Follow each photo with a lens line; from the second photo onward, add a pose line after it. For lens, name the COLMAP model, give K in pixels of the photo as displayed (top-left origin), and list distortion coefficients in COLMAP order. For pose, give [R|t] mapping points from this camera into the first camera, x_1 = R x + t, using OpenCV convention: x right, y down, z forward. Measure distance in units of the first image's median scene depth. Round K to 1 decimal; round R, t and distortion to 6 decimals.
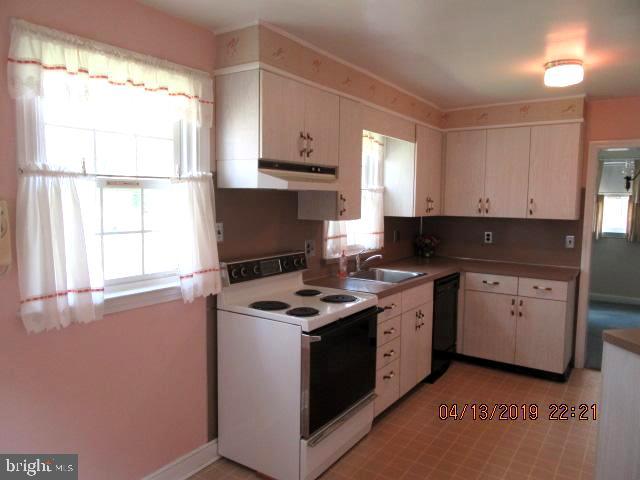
lens RADIAL K [[472.4, 0, 322.6], [0, 472.4, 238.5], [0, 0, 1]] dist [-0.008558, 0.021732]
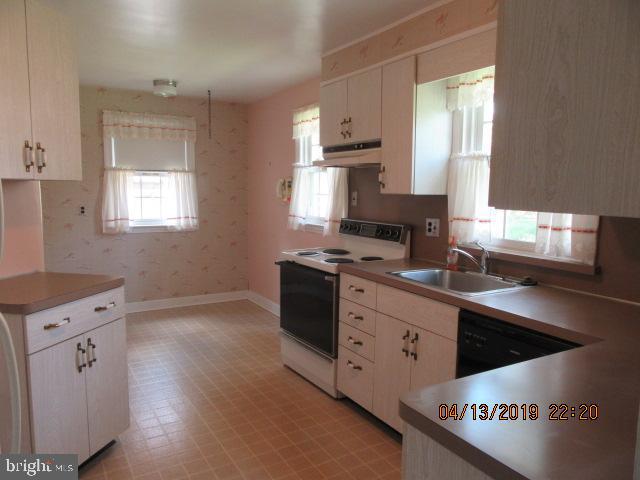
lens RADIAL K [[472.4, 0, 321.5], [0, 472.4, 239.0], [0, 0, 1]] dist [-0.008558, 0.021732]
pose [[-0.402575, 0.083710, -0.911551, 1.046388], [-0.092780, 0.986950, 0.131609, -0.066982], [0.910673, 0.137556, -0.389555, 1.361178]]
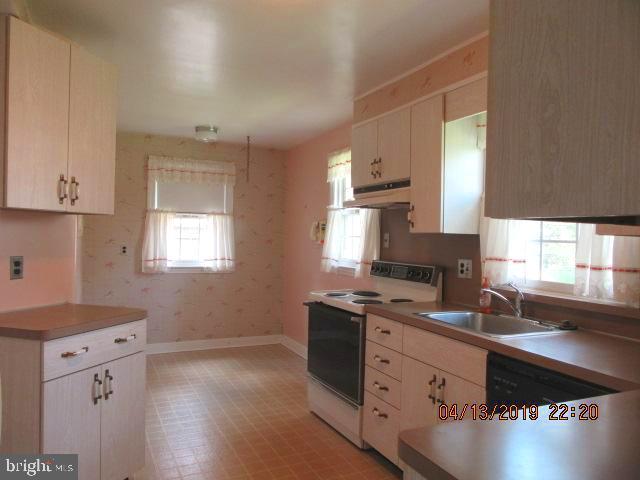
lens RADIAL K [[472.4, 0, 321.6], [0, 472.4, 239.6], [0, 0, 1]] dist [-0.008558, 0.021732]
pose [[-0.487305, -0.017012, -0.873066, 1.014755], [-0.101170, 0.994177, 0.037096, -0.044865], [0.867352, 0.106405, -0.486188, 1.391025]]
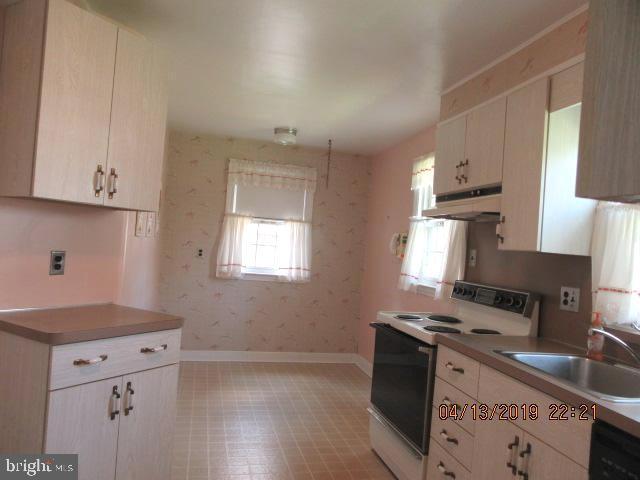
lens RADIAL K [[472.4, 0, 322.4], [0, 472.4, 239.3], [0, 0, 1]] dist [-0.008558, 0.021732]
pose [[-0.653442, -0.071130, -0.753628, 0.862867], [-0.146877, 0.988569, 0.034047, -0.041857], [0.742591, 0.132938, -0.656419, 1.372670]]
